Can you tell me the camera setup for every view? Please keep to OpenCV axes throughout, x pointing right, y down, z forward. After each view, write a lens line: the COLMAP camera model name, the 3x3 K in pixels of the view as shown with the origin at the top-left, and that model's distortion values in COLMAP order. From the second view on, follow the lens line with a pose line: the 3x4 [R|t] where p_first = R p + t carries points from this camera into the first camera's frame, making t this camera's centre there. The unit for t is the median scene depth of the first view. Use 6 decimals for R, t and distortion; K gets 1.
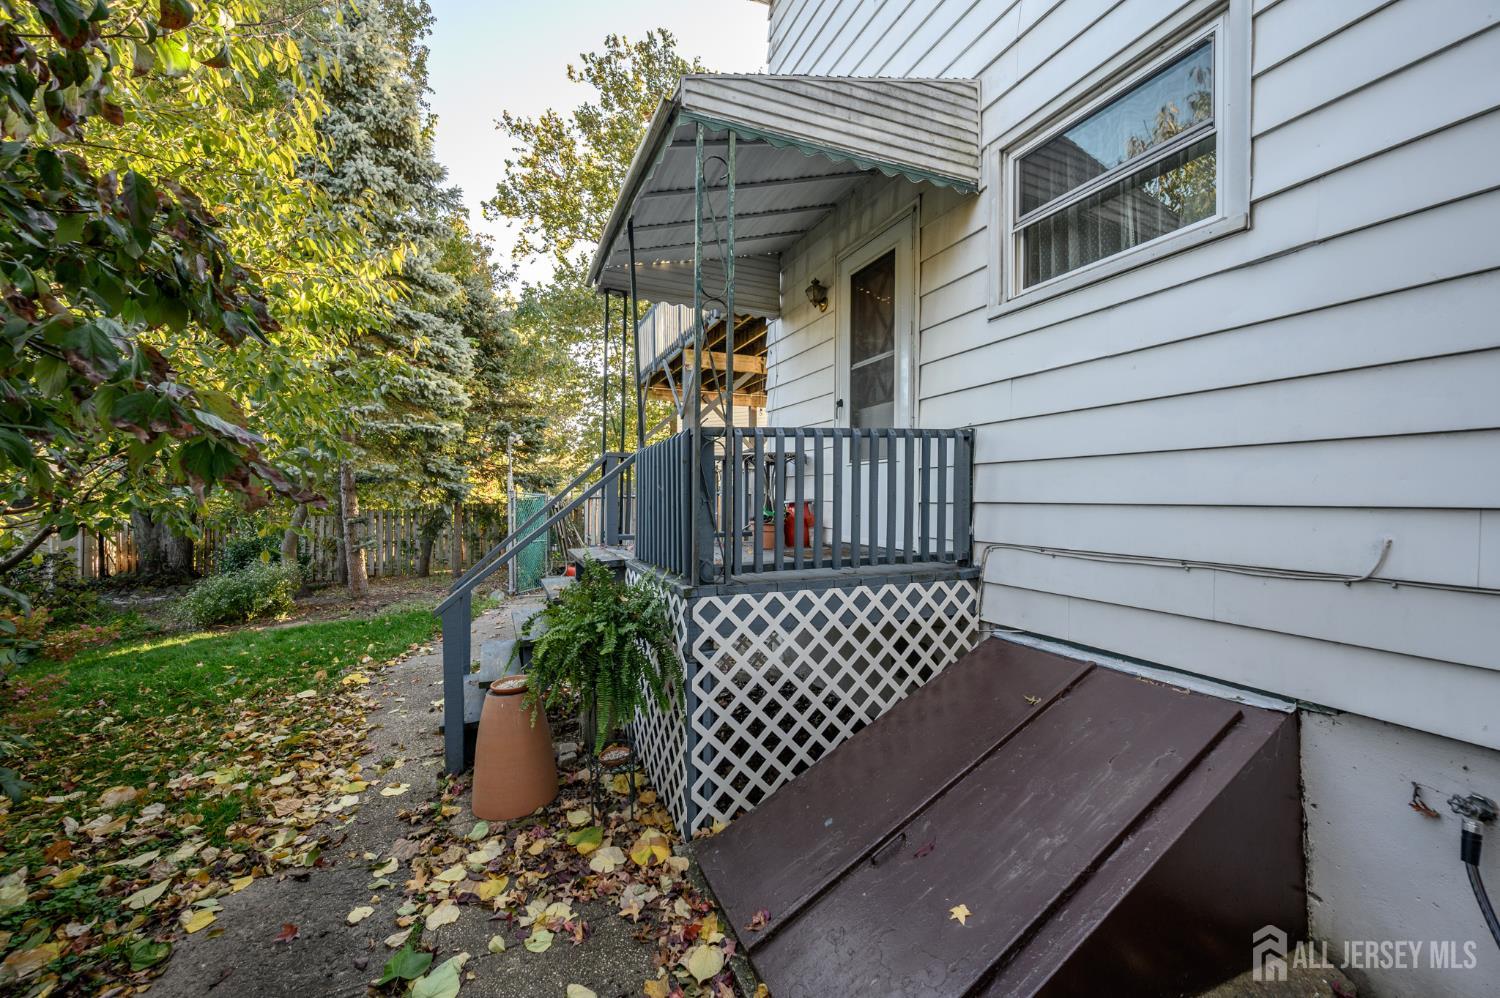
lens RADIAL K [[603.0, 0, 750.0], [0, 603.0, 499.0], [0, 0, 1]] dist [0.000249, 0.000037]
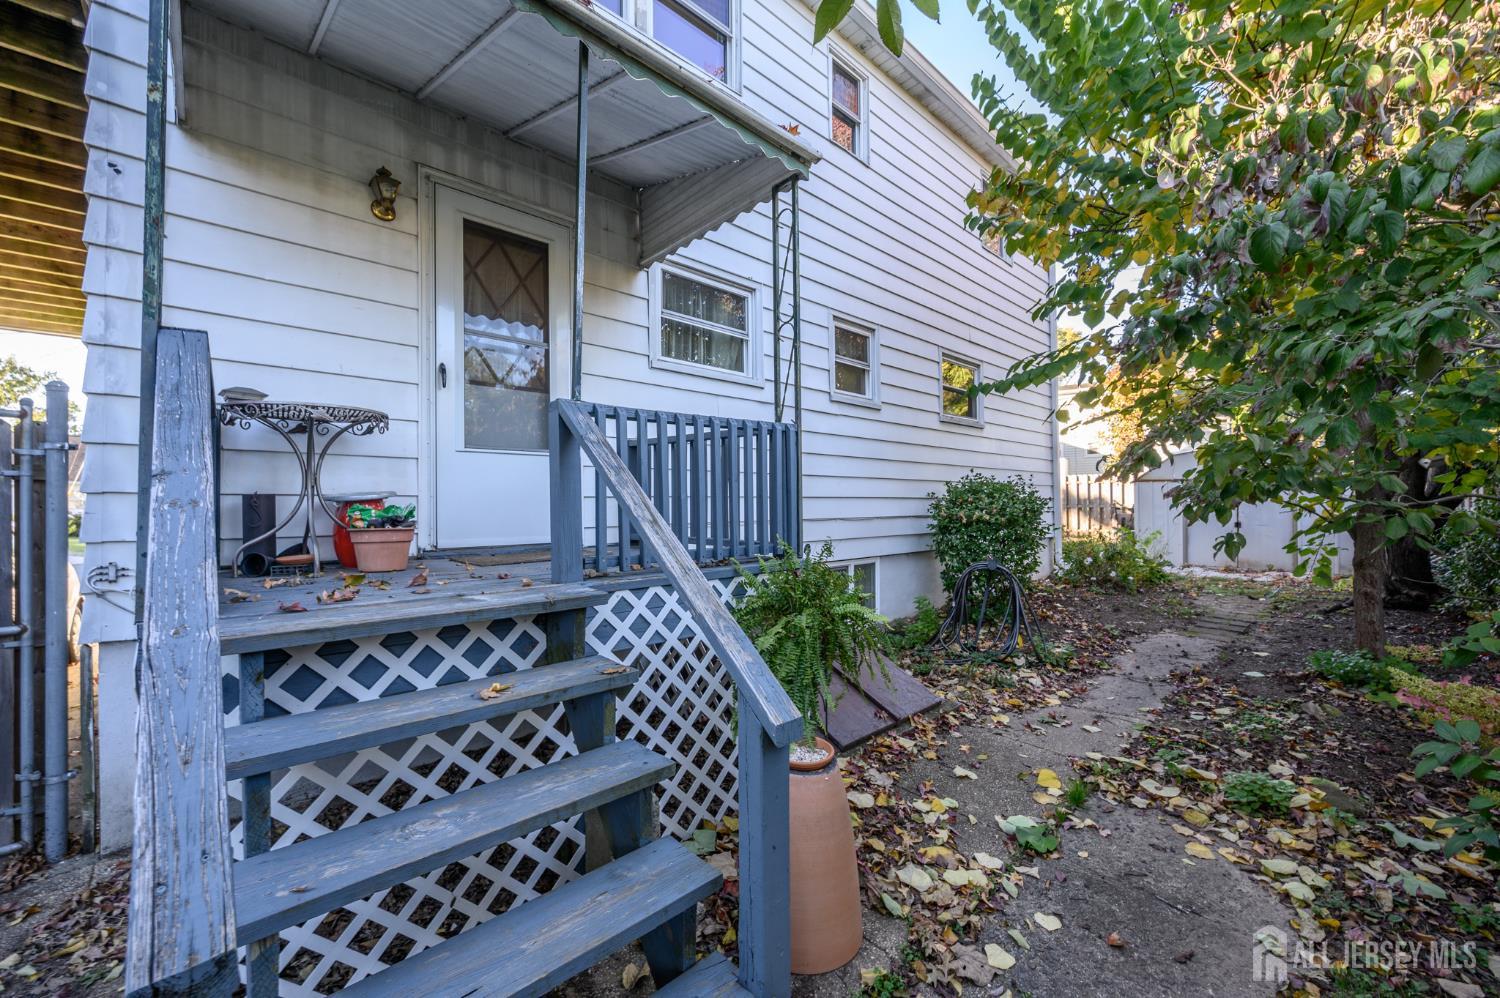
lens RADIAL K [[604.1, 0, 743.8], [0, 604.1, 492.5], [0, 0, 1]] dist [0.000659, 0.000281]
pose [[-0.359642, 0.013822, 0.932988, -0.727412], [0.012723, 0.999870, -0.009909, 0.013204], [-0.933003, 0.008307, -0.359771, 0.947485]]
